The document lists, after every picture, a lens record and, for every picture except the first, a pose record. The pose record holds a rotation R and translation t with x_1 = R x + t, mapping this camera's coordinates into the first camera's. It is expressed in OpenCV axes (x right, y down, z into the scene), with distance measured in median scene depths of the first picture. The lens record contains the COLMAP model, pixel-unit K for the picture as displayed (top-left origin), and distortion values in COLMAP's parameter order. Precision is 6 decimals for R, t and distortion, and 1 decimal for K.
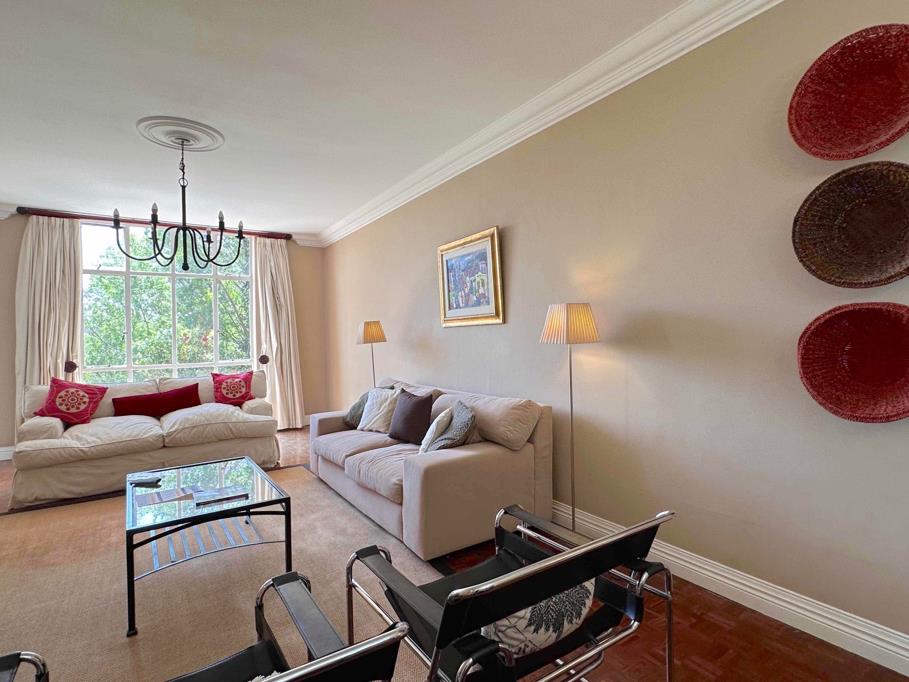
lens RADIAL K [[474.8, 0, 454.0], [0, 474.8, 344.0], [0, 0, 1]] dist [0.001570, -0.000389]
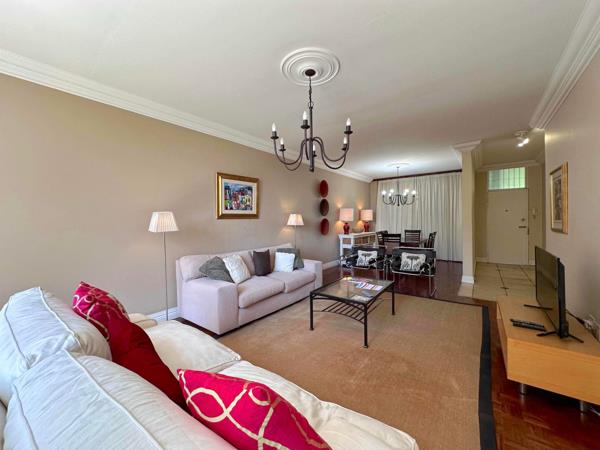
lens RADIAL K [[239.6, 0, 300.0], [0, 239.6, 225.0], [0, 0, 1]] dist [0.000131, 0.000336]
pose [[-0.326320, 0.000200, 0.945259, -0.955907], [0.036135, 0.999272, 0.012263, -0.014006], [-0.944568, 0.038158, -0.326090, 1.007664]]
